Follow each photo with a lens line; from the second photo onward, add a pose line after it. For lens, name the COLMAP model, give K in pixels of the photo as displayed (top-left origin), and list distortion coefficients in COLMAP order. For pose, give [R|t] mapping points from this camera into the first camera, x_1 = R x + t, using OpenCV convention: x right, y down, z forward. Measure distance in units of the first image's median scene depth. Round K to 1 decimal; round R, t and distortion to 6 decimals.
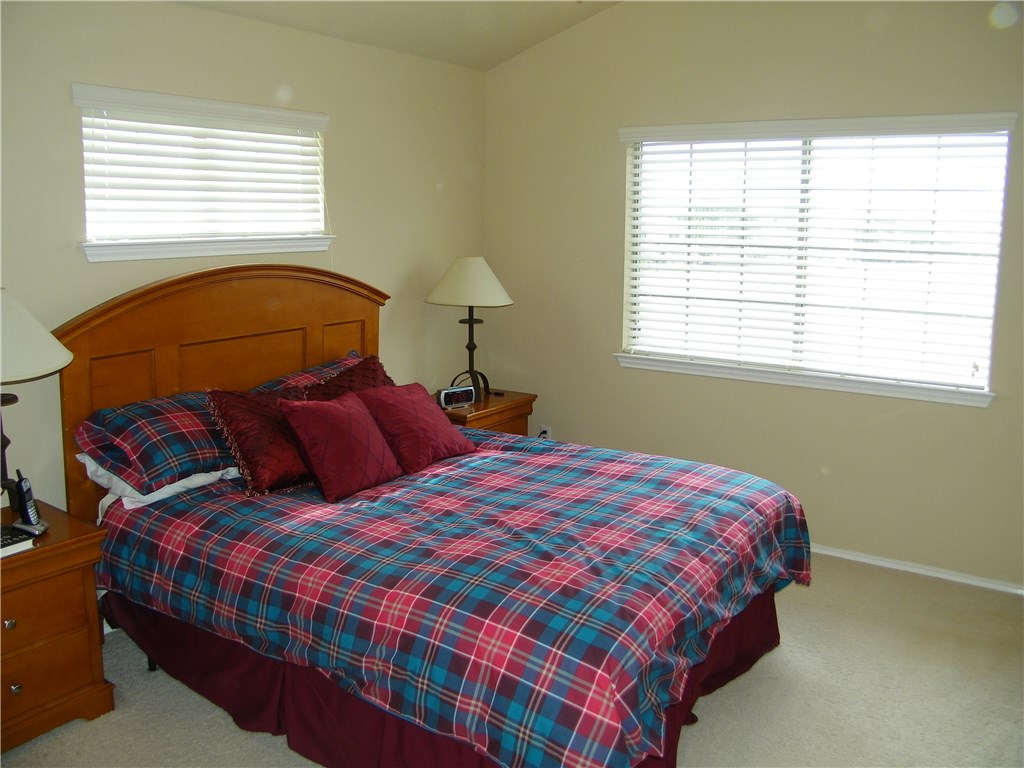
lens RADIAL K [[870.8, 0, 512.0], [0, 870.8, 384.0], [0, 0, 1]] dist [-0.197641, 0.159894]
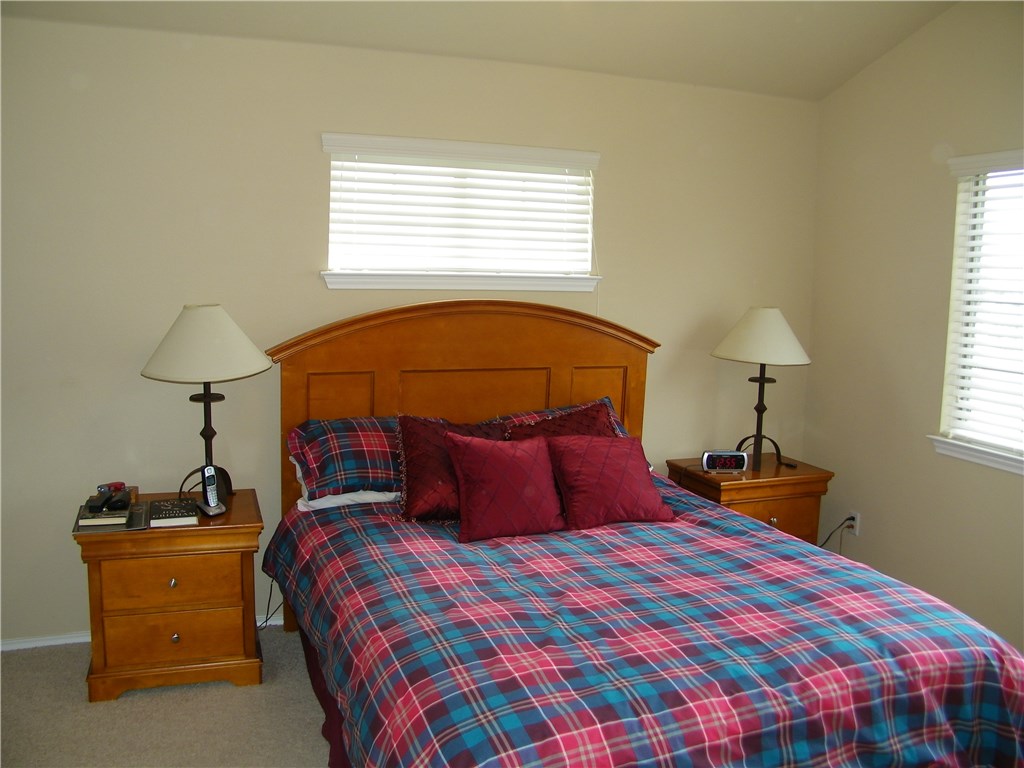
lens RADIAL K [[870.8, 0, 512.0], [0, 870.8, 384.0], [0, 0, 1]] dist [-0.197641, 0.159894]
pose [[0.812025, 0.092417, -0.576259, 0.355278], [-0.126911, 0.991717, -0.019788, -0.025833], [0.569657, 0.089202, 0.817028, 0.193020]]
